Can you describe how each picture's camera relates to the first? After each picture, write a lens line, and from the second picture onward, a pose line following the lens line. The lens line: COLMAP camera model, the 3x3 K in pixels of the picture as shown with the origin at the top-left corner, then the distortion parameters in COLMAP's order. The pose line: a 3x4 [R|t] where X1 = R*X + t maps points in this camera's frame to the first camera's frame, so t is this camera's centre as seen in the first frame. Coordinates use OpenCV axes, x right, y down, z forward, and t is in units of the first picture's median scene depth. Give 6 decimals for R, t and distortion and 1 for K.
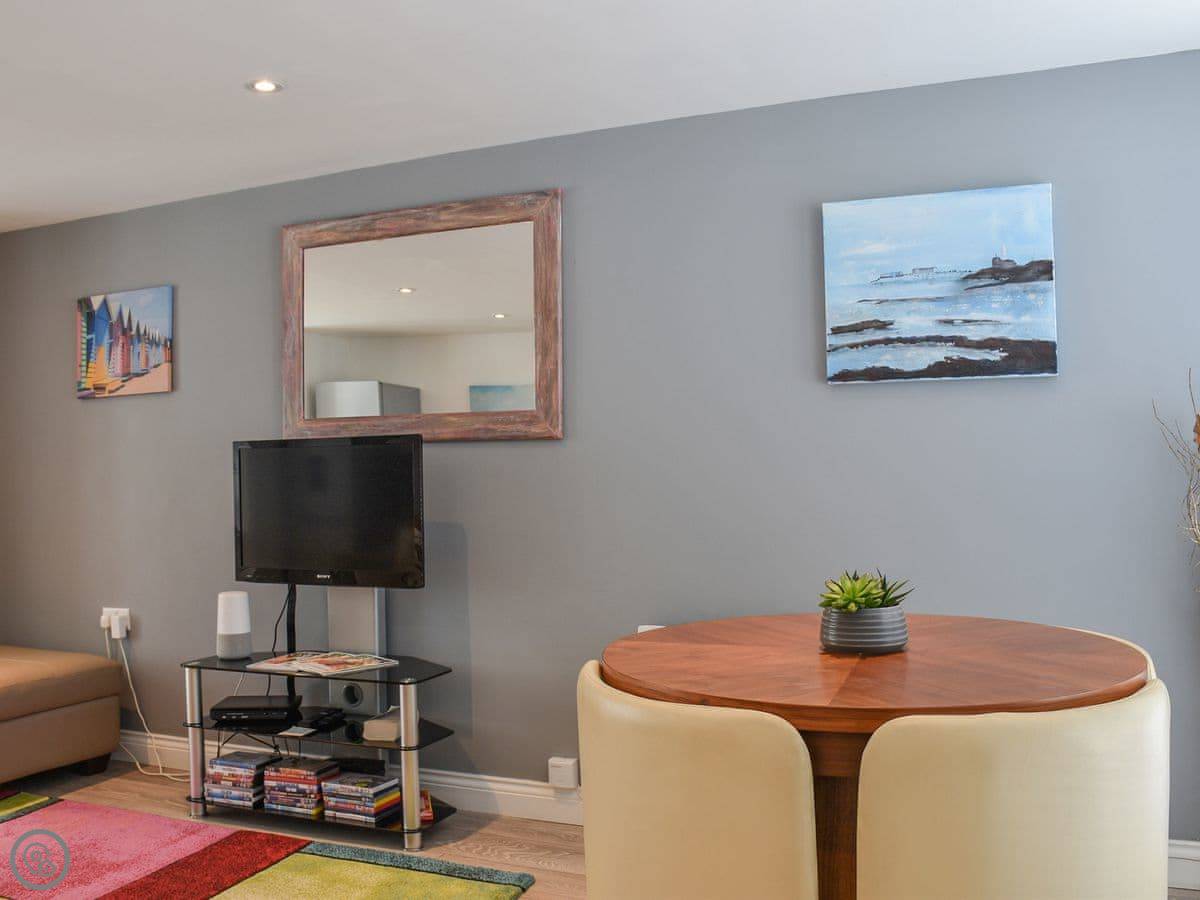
lens RADIAL K [[1060.0, 0, 600.2], [0, 1060.0, 459.1], [0, 0, 1]] dist [-0.141539, 0.085456]
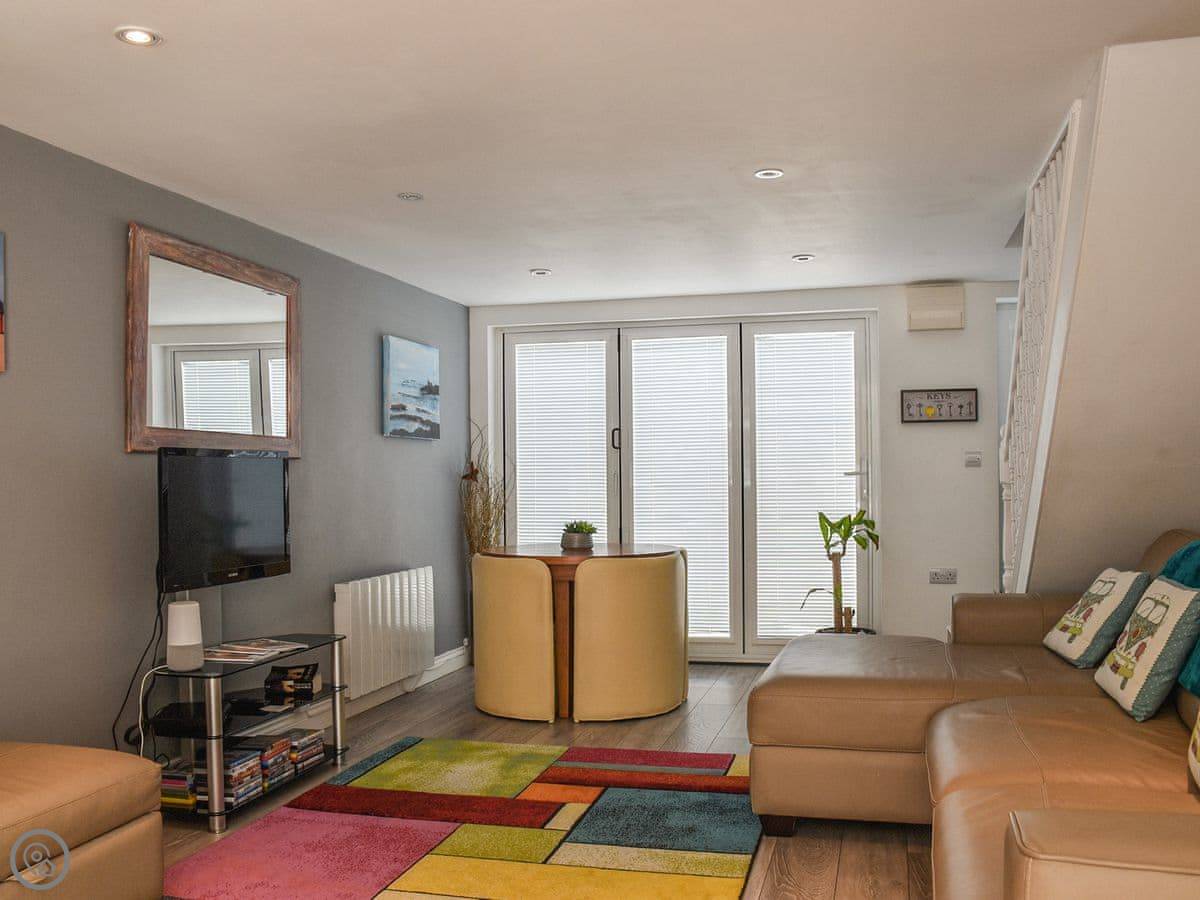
lens RADIAL K [[1060.0, 0, 622.3], [0, 1060.0, 458.3], [0, 0, 1]] dist [-0.141539, 0.085456]
pose [[-0.152386, 0.039147, 0.987545, -1.596346], [0.002940, 0.999229, -0.039156, 0.037670], [-0.988317, -0.003064, -0.152384, 0.861896]]
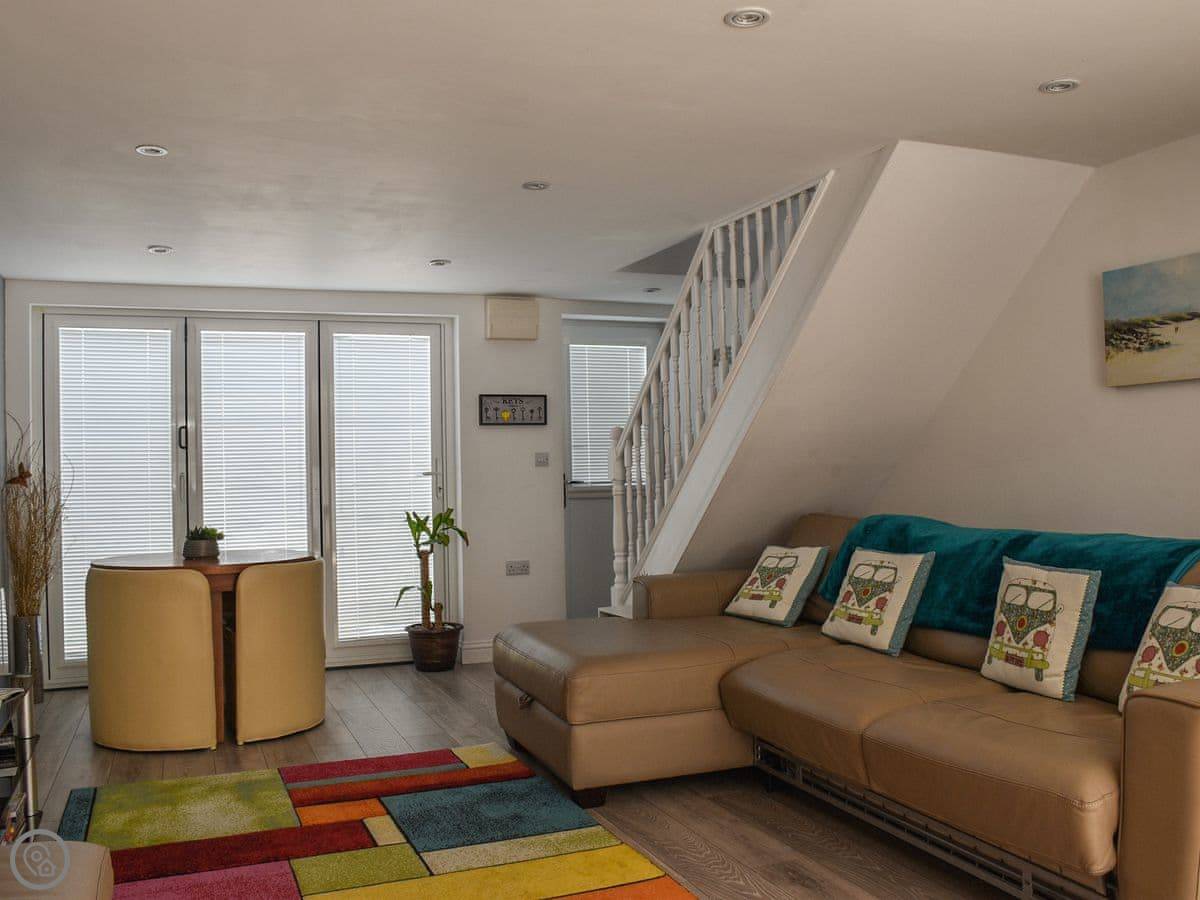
lens RADIAL K [[1060.0, 0, 609.6], [0, 1060.0, 449.2], [0, 0, 1]] dist [-0.141539, 0.085456]
pose [[-0.713237, 0.048544, 0.699240, -1.389885], [0.027598, 0.998770, -0.041187, 0.037114], [-0.700380, -0.010078, -0.713699, 1.355970]]
